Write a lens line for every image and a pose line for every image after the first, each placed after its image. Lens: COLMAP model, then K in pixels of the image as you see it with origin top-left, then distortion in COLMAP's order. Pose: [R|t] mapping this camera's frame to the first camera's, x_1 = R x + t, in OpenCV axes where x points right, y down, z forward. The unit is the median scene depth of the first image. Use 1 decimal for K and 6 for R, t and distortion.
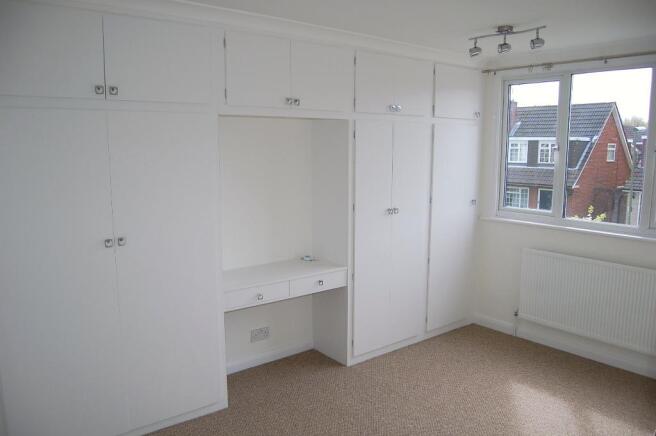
lens RADIAL K [[521.5, 0, 328.9], [0, 521.5, 226.1], [0, 0, 1]] dist [-0.088289, 0.036621]
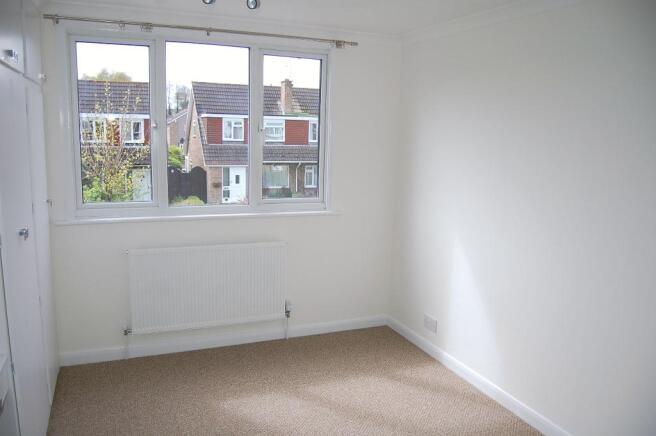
lens RADIAL K [[521.5, 0, 328.9], [0, 521.5, 226.1], [0, 0, 1]] dist [-0.088289, 0.036621]
pose [[0.285015, -0.166001, 0.944039, -0.319509], [0.123539, 0.983037, 0.135561, -0.072365], [-0.950529, 0.077989, 0.300688, 0.497960]]
